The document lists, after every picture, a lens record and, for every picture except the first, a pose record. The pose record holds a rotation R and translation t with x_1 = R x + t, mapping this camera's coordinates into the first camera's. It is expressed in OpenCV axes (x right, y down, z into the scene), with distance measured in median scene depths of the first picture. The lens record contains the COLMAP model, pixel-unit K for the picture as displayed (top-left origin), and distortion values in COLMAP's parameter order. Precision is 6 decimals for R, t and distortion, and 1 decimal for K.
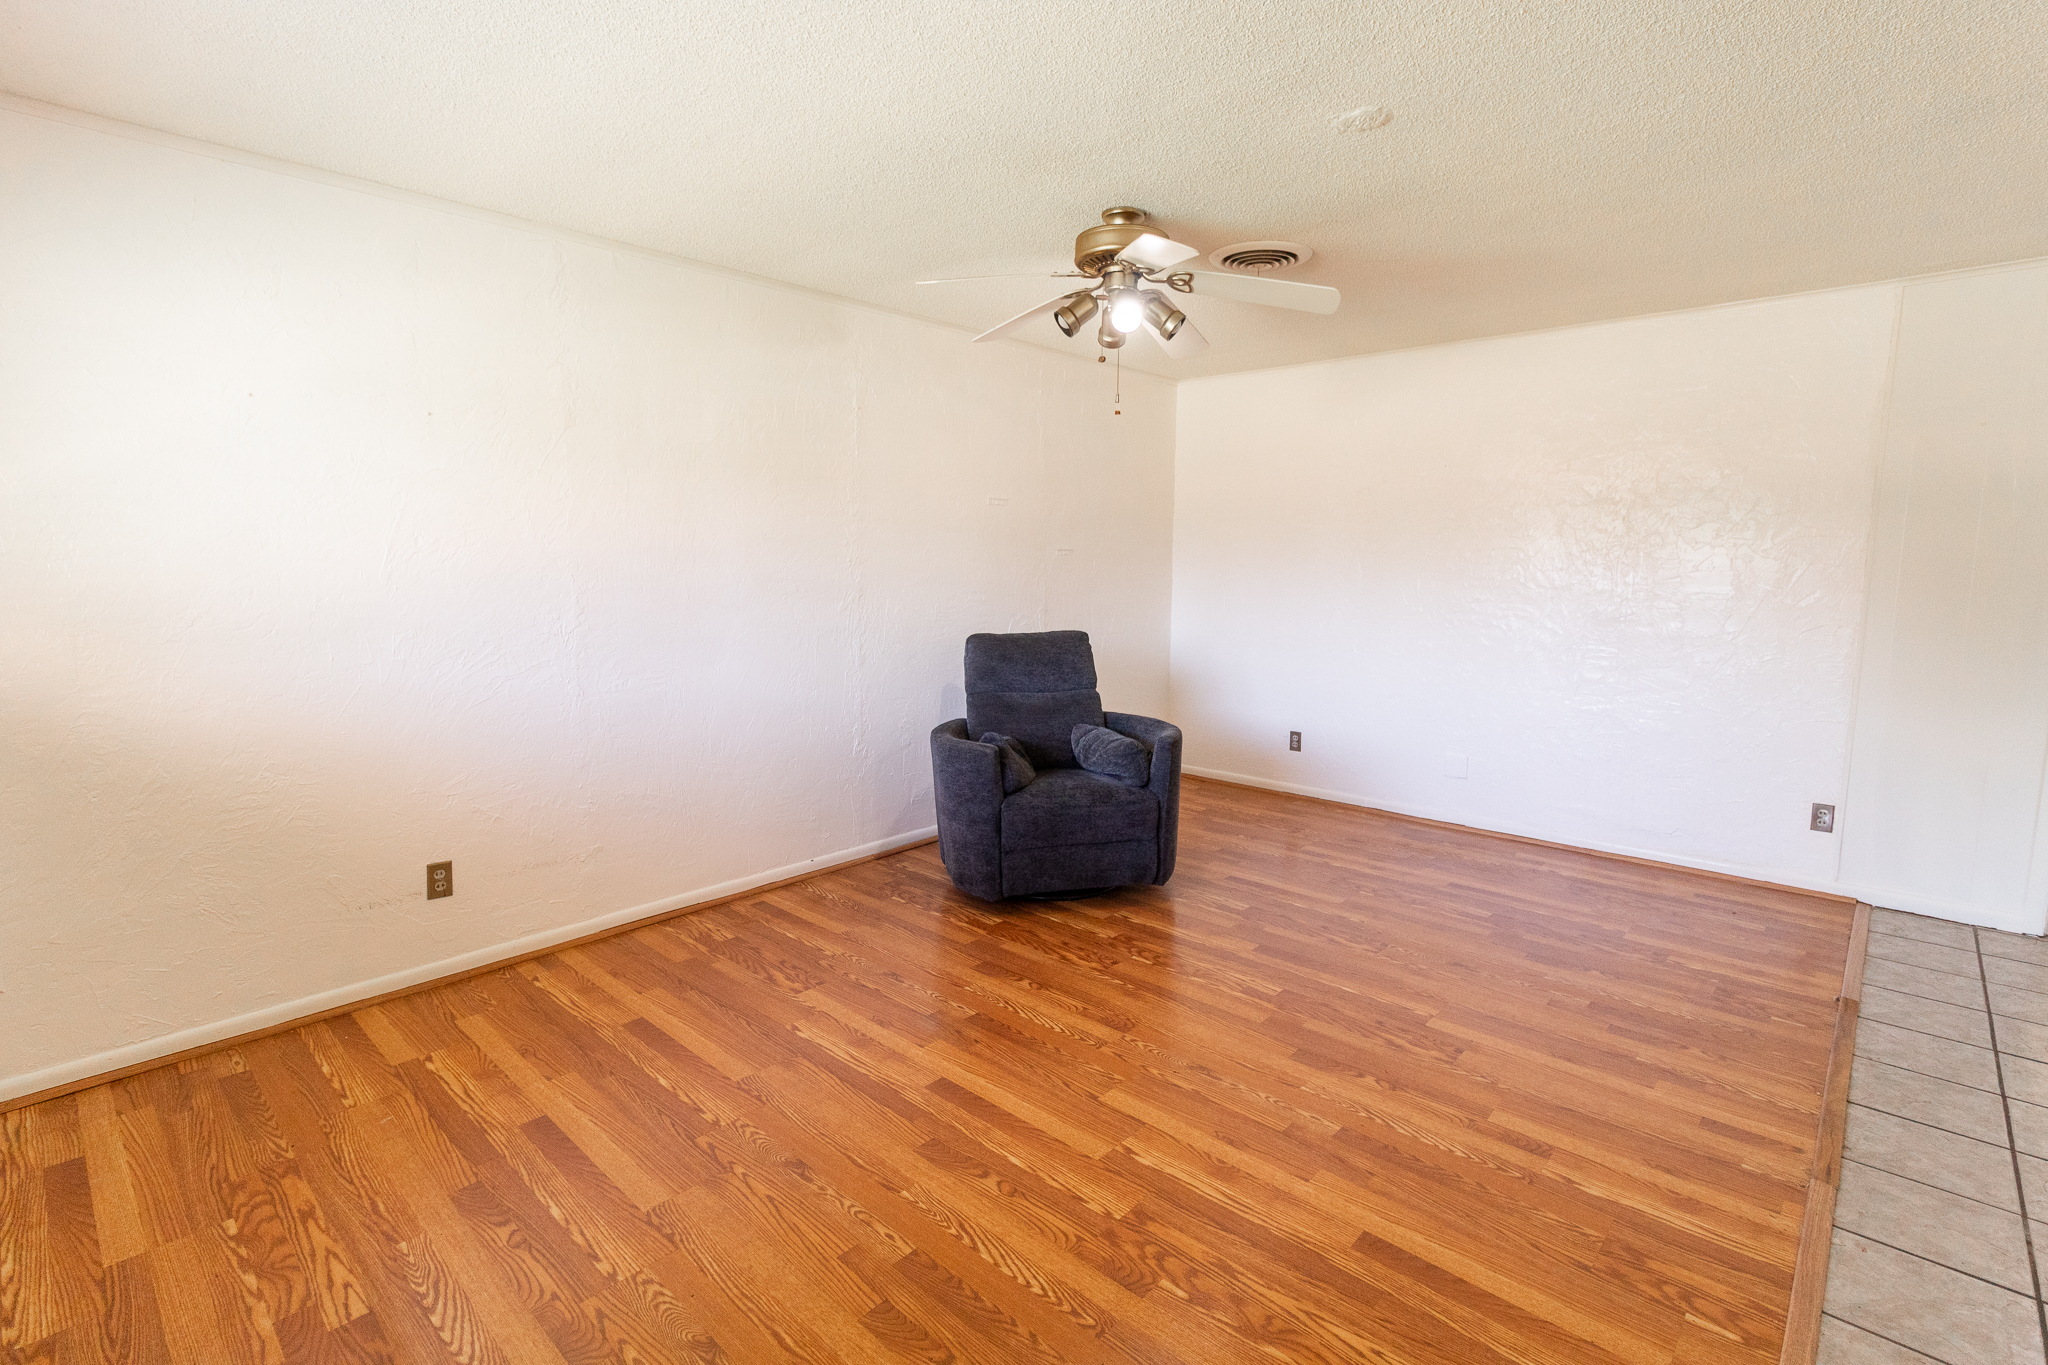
lens RADIAL K [[951.5, 0, 1027.4], [0, 951.5, 693.5], [0, 0, 1]] dist [-0.000966, 0.001144]
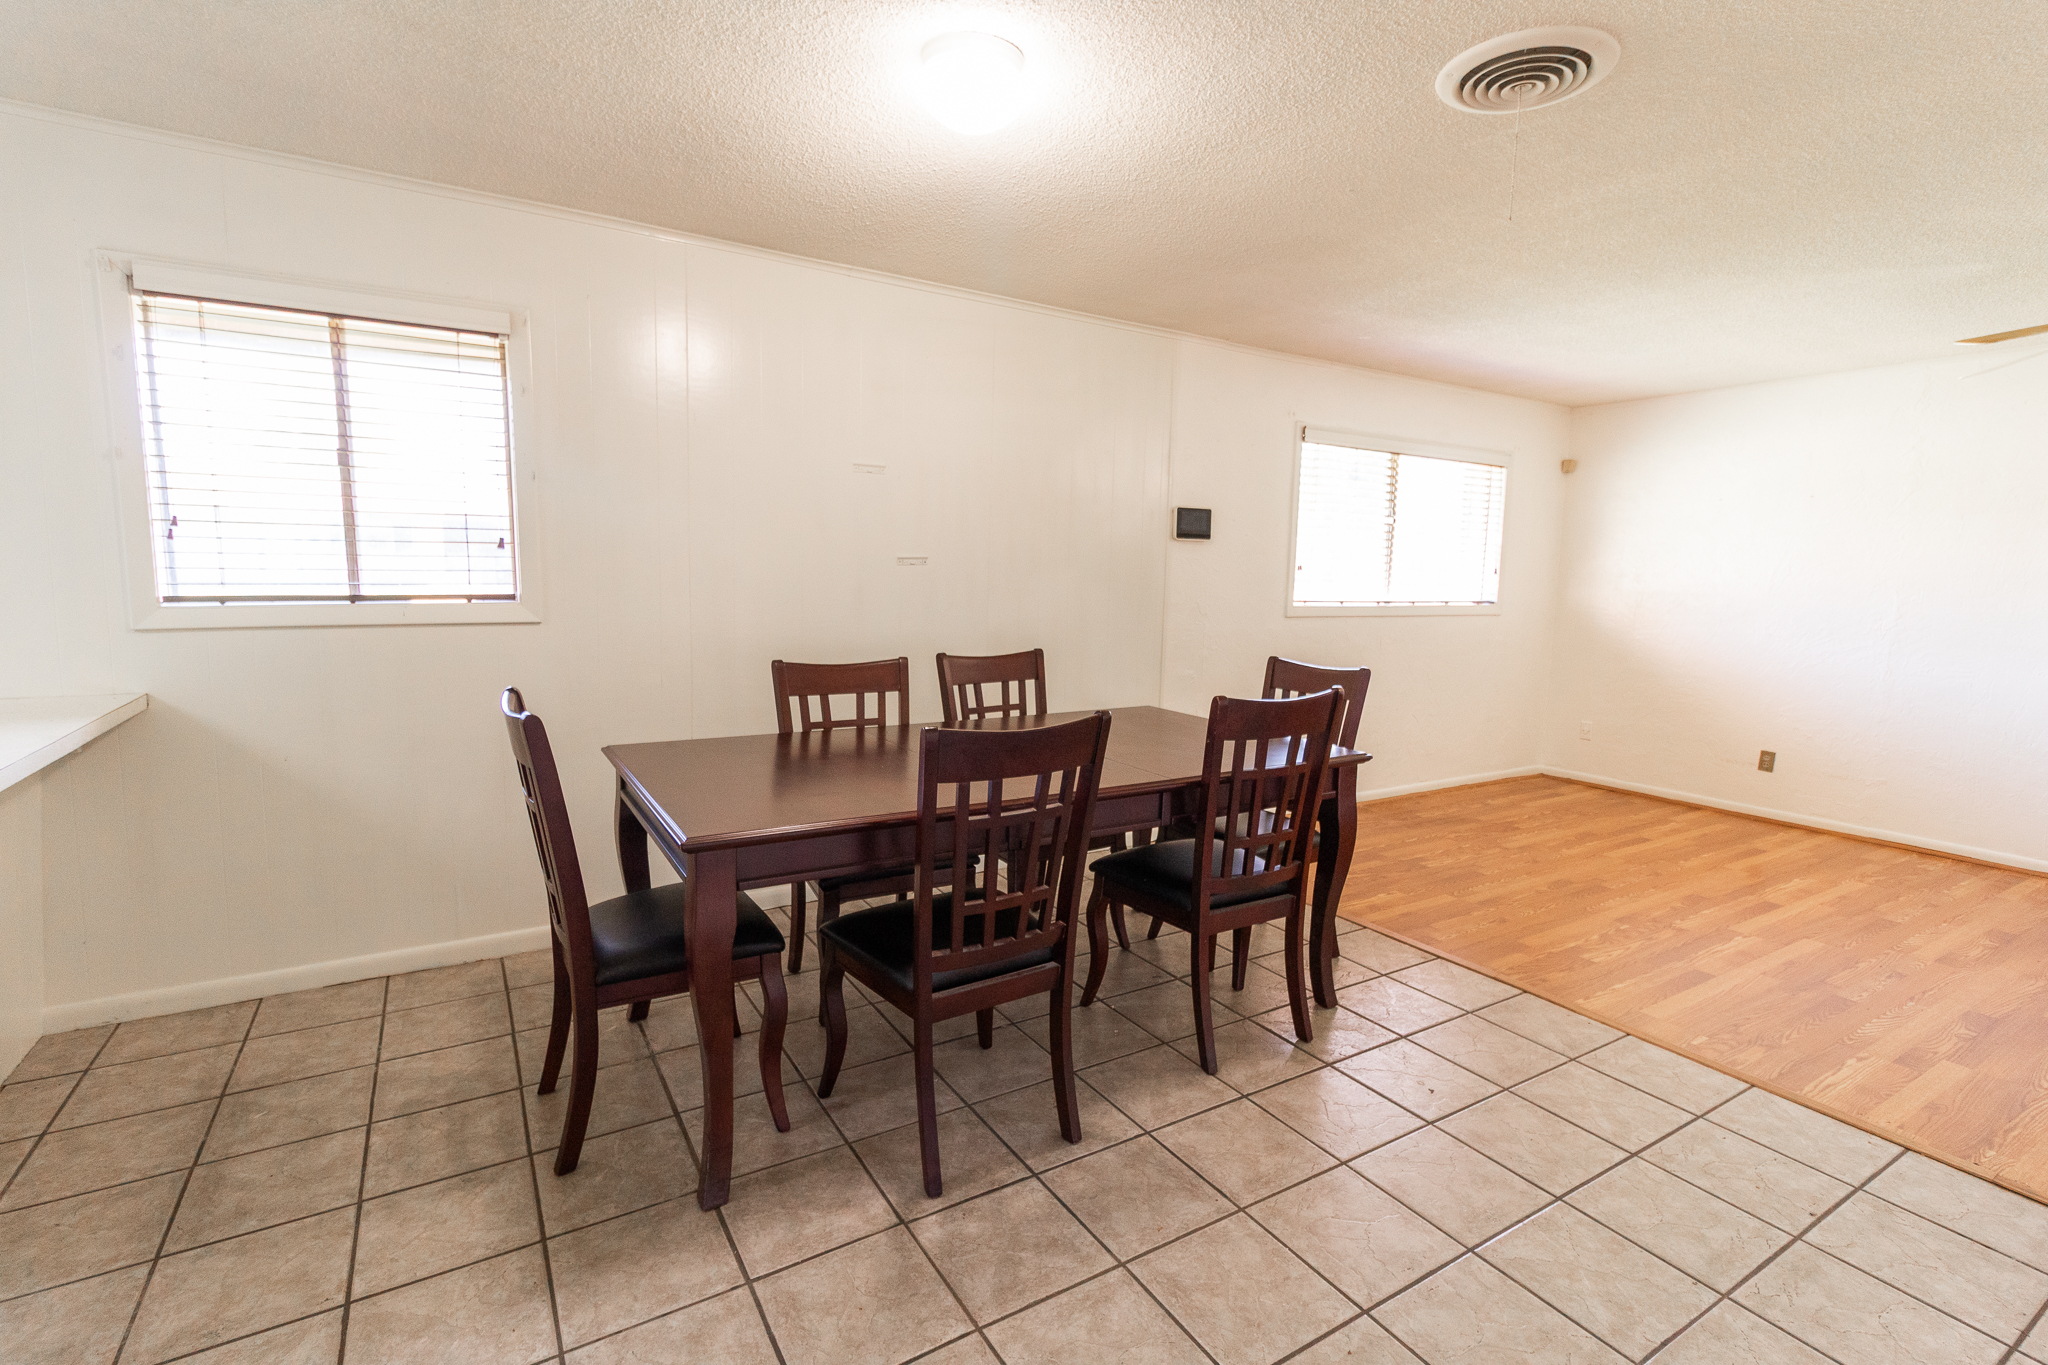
lens RADIAL K [[951.5, 0, 1039.5], [0, 951.5, 683.6], [0, 0, 1]] dist [-0.000966, 0.001144]
pose [[-0.262808, 0.104915, -0.959127, 1.744773], [-0.157017, 0.976168, 0.149803, 0.004728], [0.951986, 0.189968, -0.240071, 0.142492]]
